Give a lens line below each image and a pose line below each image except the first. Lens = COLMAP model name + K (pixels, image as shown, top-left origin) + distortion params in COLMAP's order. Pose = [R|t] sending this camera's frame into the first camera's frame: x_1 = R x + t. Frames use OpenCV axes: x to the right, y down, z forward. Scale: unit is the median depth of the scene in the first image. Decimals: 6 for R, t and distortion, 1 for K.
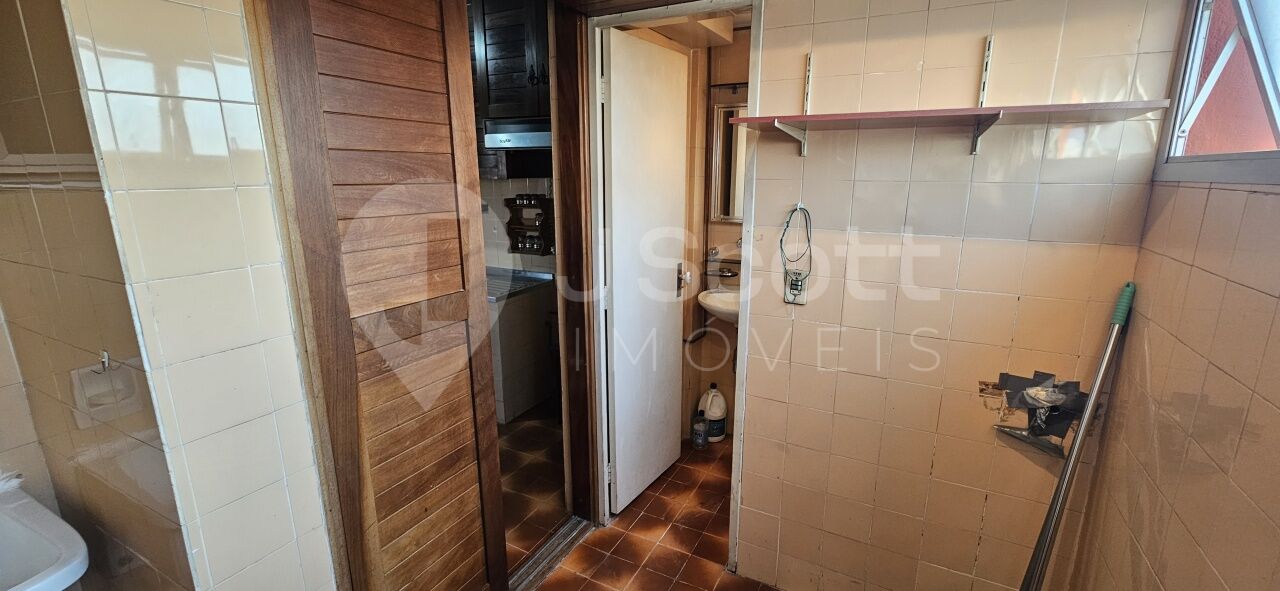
lens RADIAL K [[523.6, 0, 641.6], [0, 523.6, 297.0], [0, 0, 1]] dist [-0.002396, 0.000548]
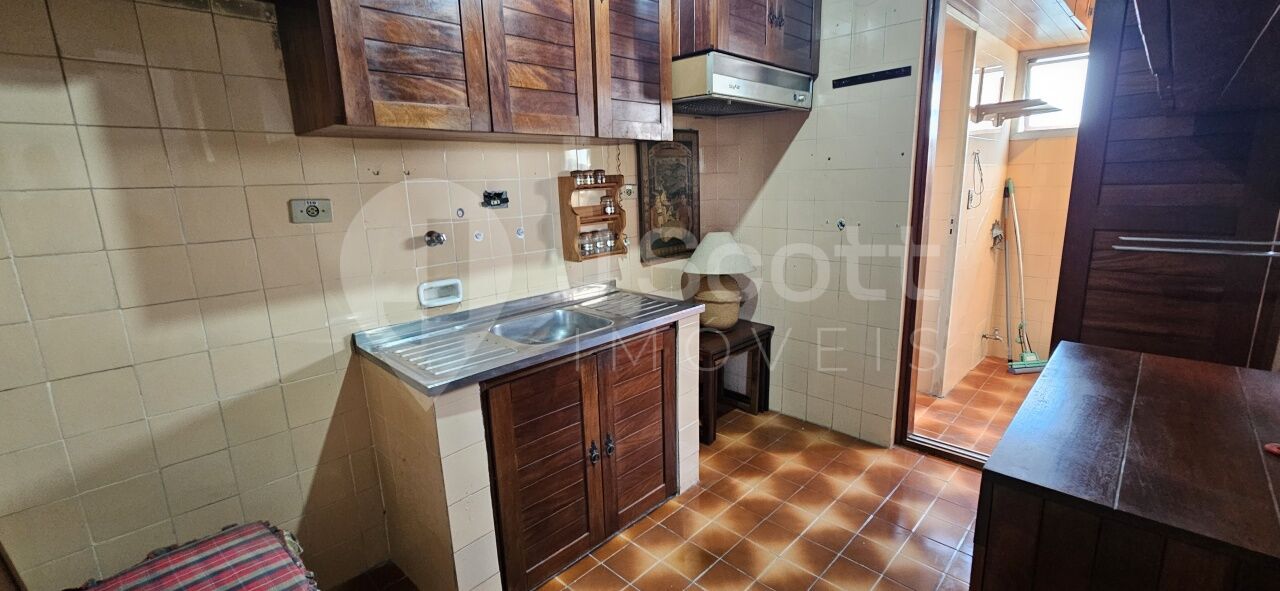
lens RADIAL K [[523.6, 0, 643.3], [0, 523.6, 289.8], [0, 0, 1]] dist [-0.002396, 0.000548]
pose [[0.296684, -0.205507, 0.932601, -0.843366], [0.248317, 0.959580, 0.132457, -0.117791], [-0.922127, 0.192283, 0.335723, 0.729707]]
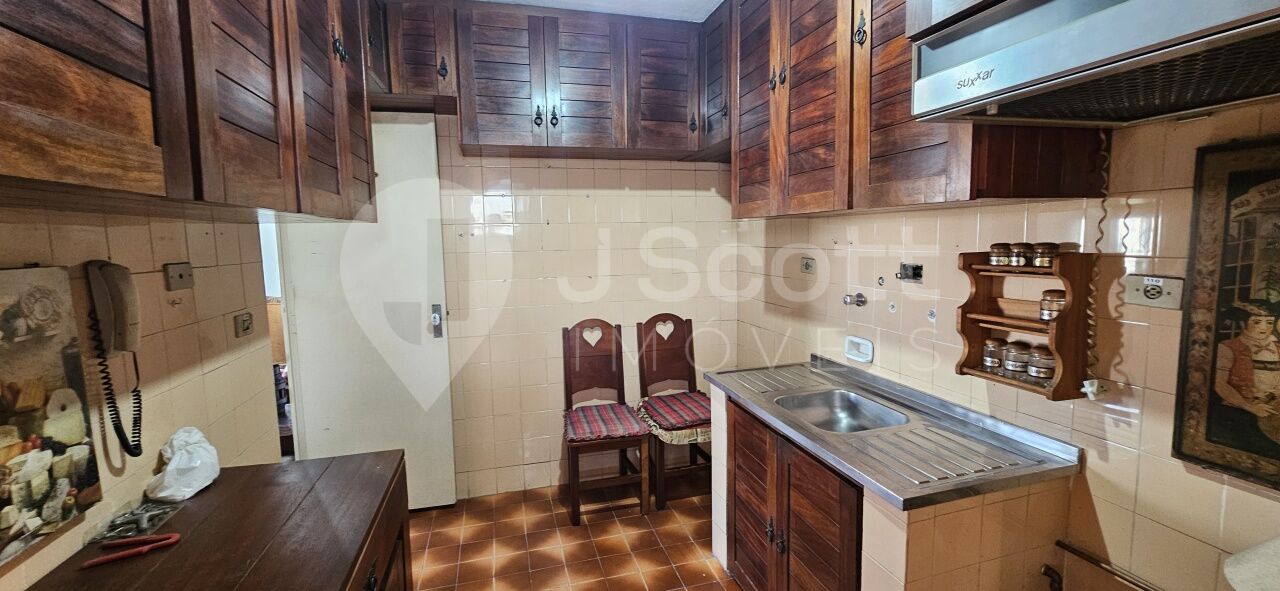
lens RADIAL K [[523.6, 0, 640.5], [0, 523.6, 296.6], [0, 0, 1]] dist [-0.002396, 0.000548]
pose [[0.683340, 0.067812, -0.726944, -0.120960], [-0.148585, 0.987757, -0.047531, -0.088594], [0.714821, 0.140492, 0.685050, 0.501680]]
